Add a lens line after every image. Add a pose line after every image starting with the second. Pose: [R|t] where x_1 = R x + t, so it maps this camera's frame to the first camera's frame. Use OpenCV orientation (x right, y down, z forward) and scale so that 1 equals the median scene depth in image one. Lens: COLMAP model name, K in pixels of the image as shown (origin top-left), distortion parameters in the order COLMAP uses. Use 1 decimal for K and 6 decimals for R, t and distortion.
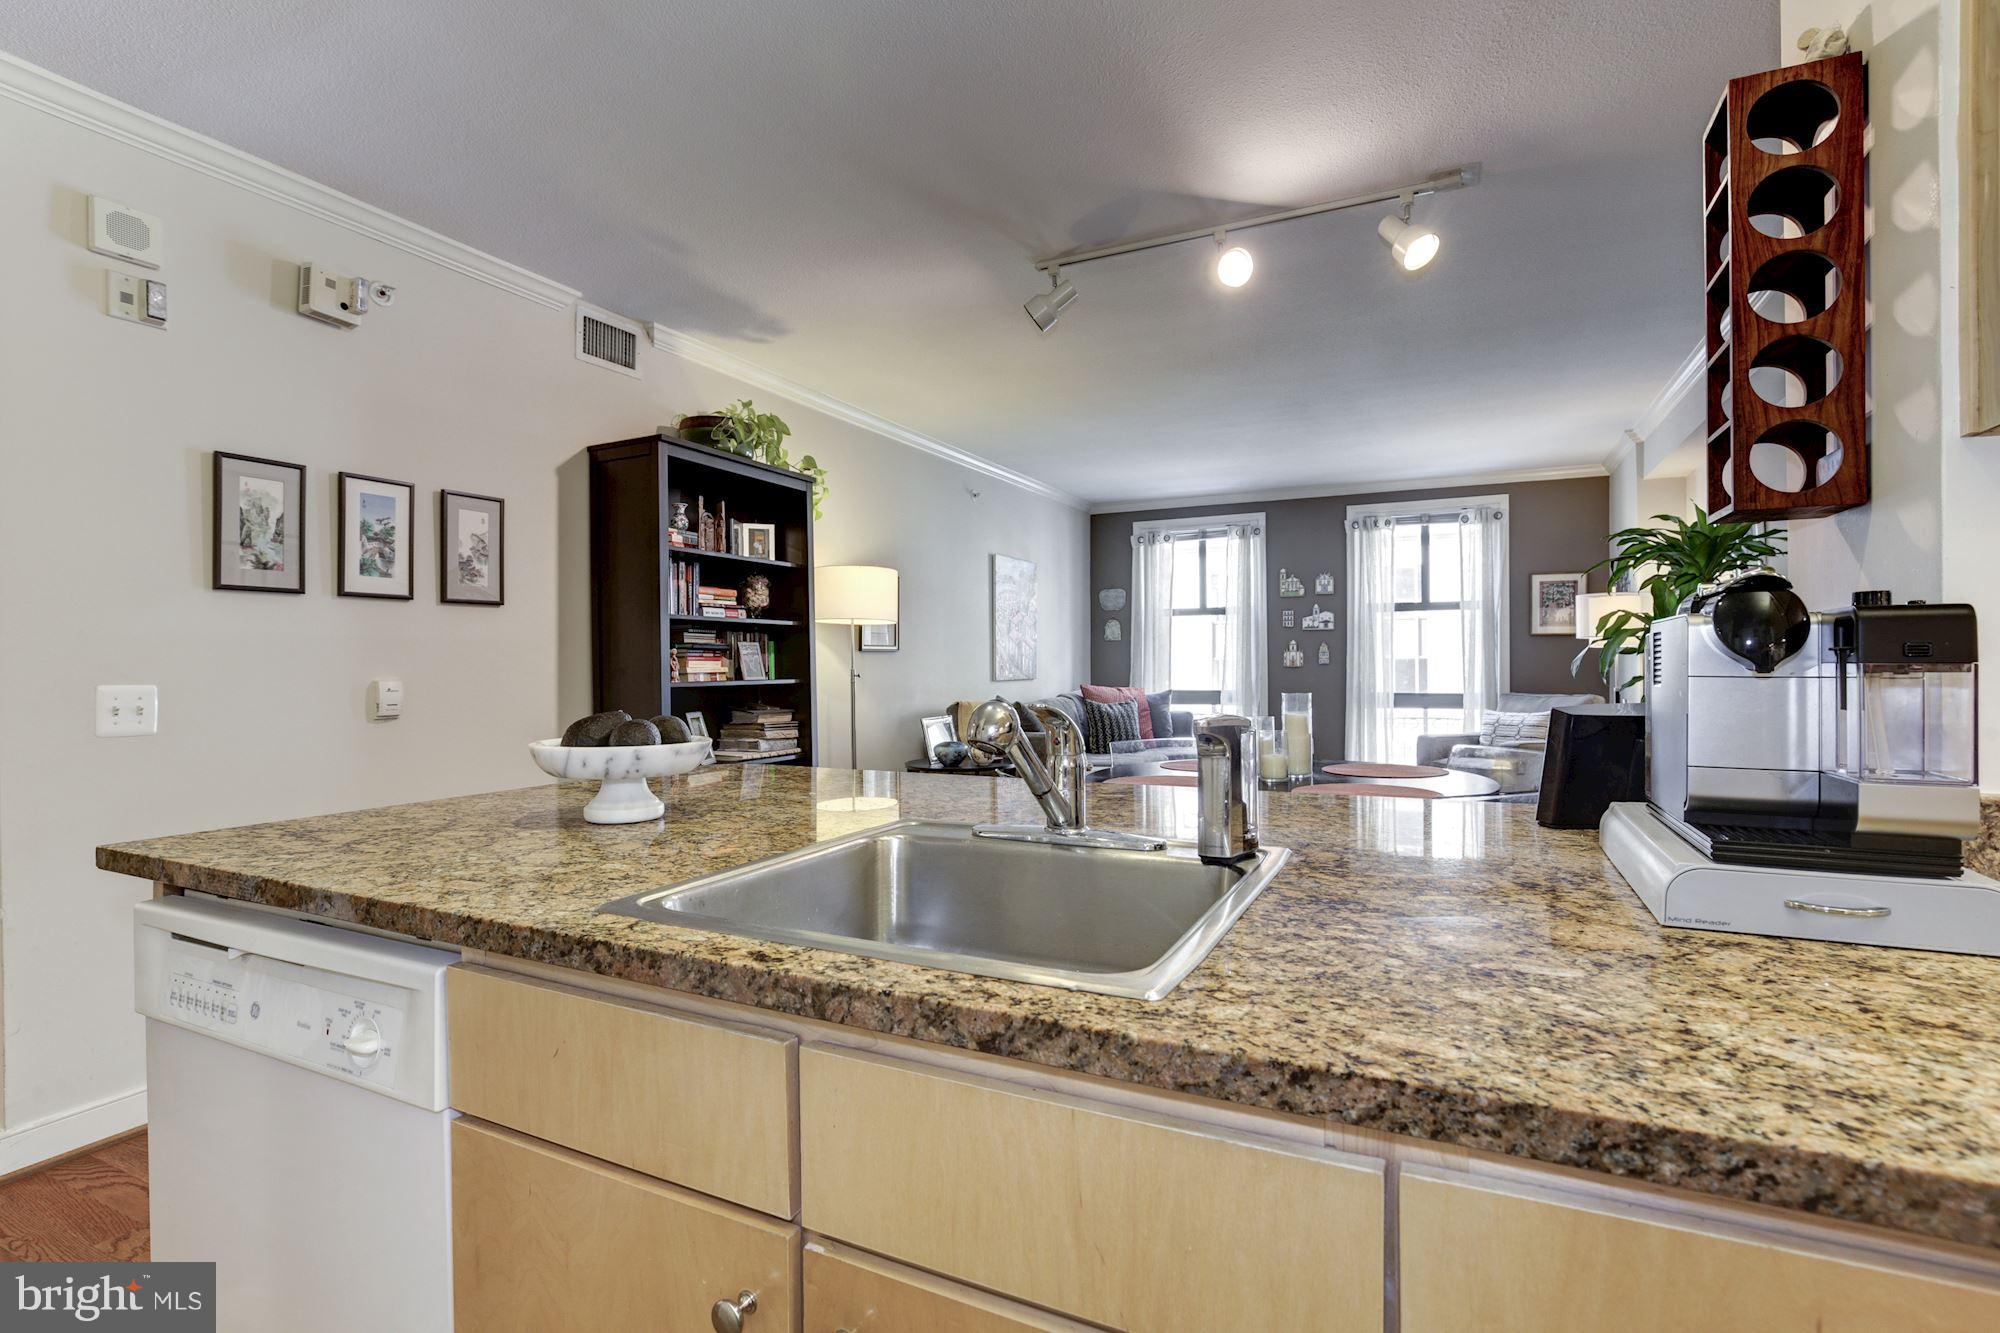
lens RADIAL K [[936.4, 0, 978.6], [0, 936.4, 659.8], [0, 0, 1]] dist [-0.018726, 0.002061]
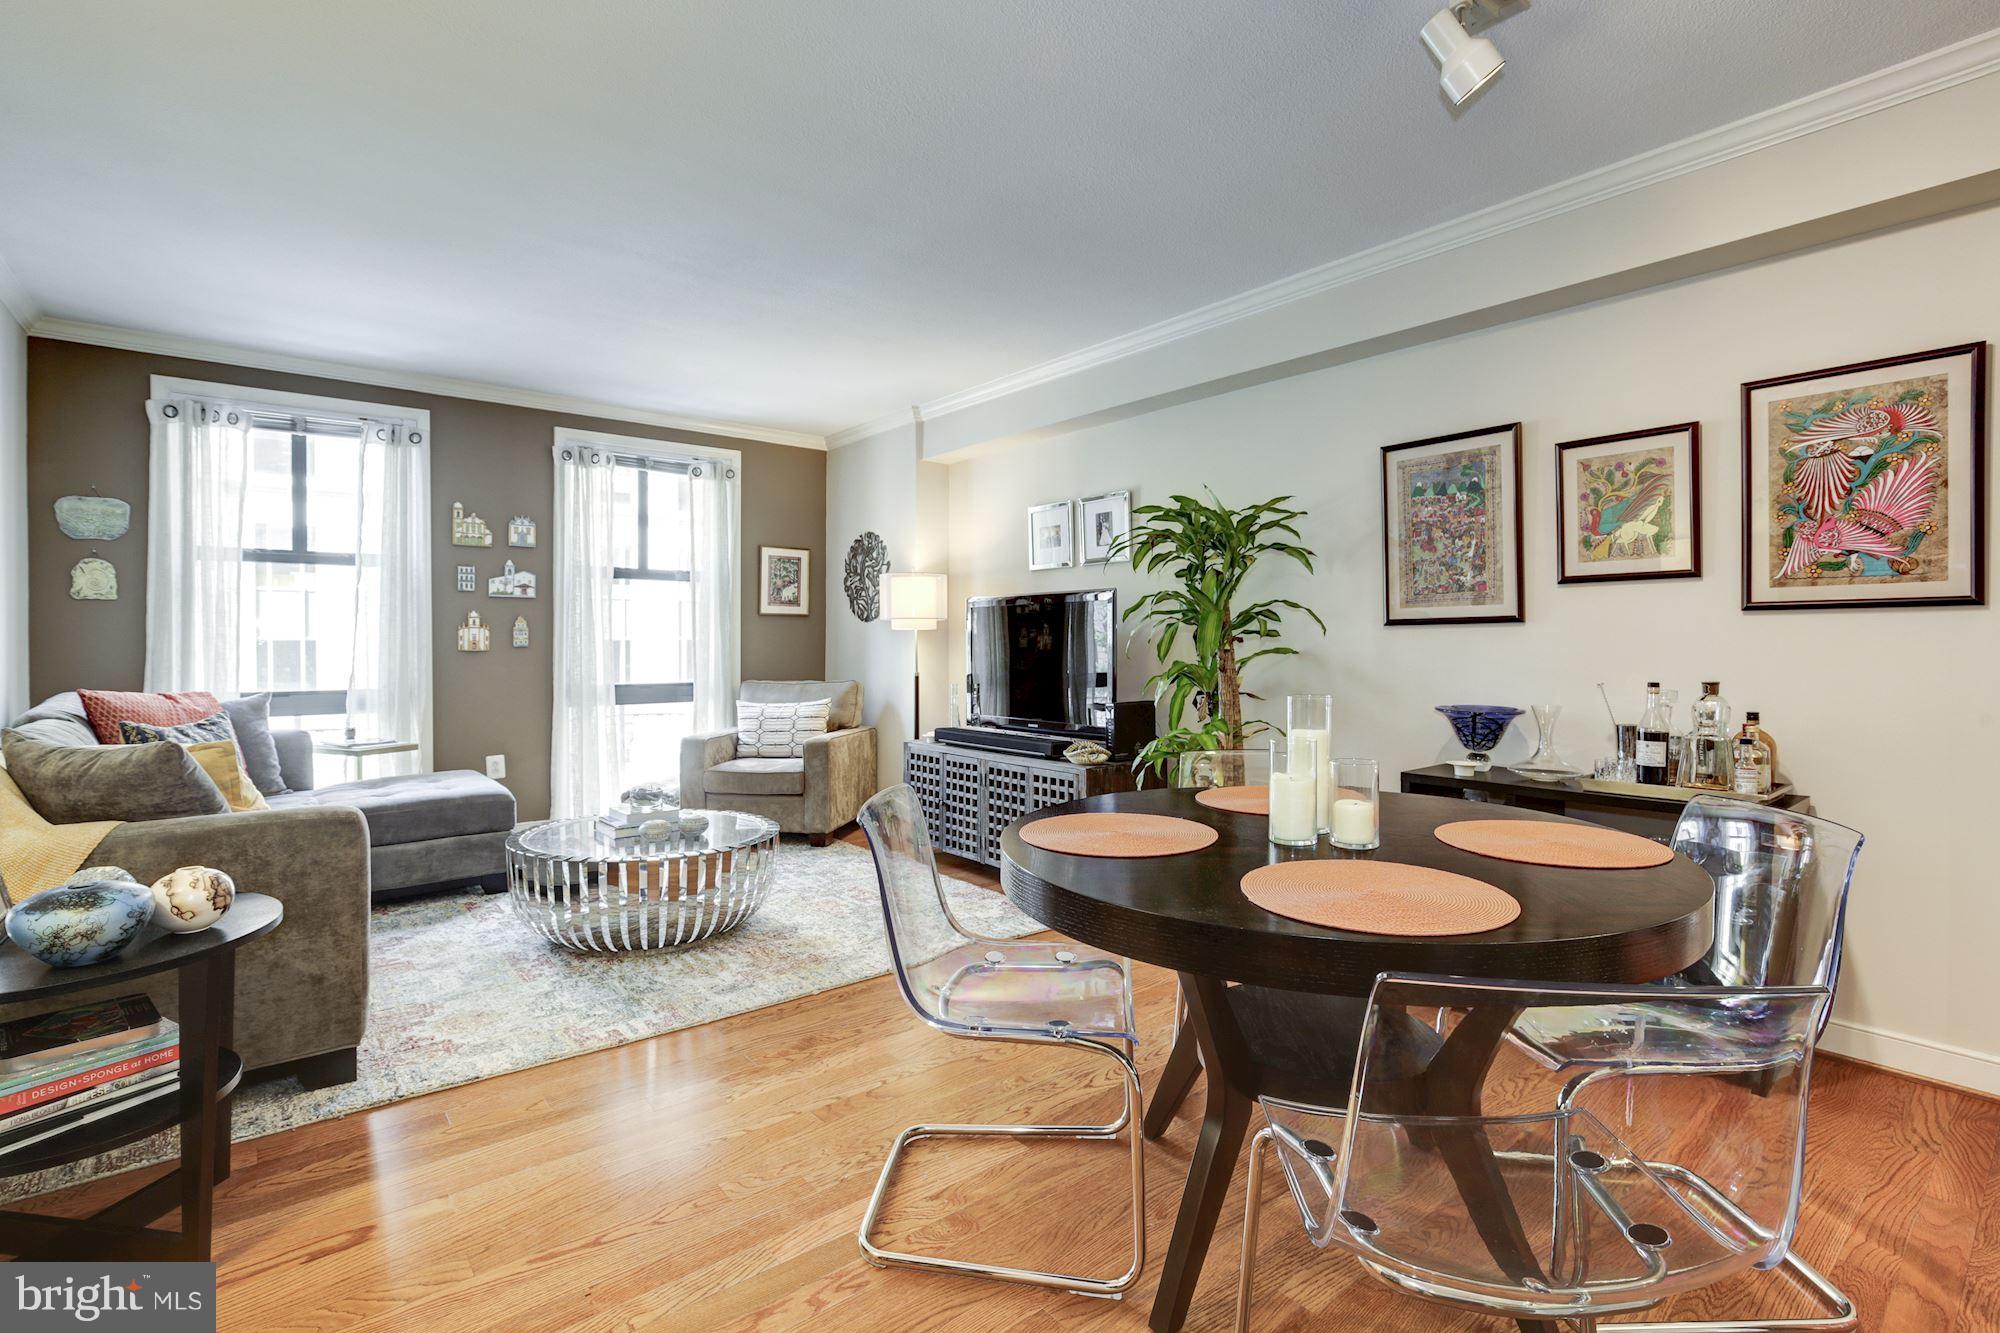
lens RADIAL K [[936.4, 0, 978.6], [0, 936.4, 659.8], [0, 0, 1]] dist [-0.018726, 0.002061]
pose [[0.417614, -0.011271, 0.908555, -0.125165], [-0.006106, 0.999866, 0.015210, 0.001582], [-0.908604, -0.011900, 0.417489, 0.410529]]
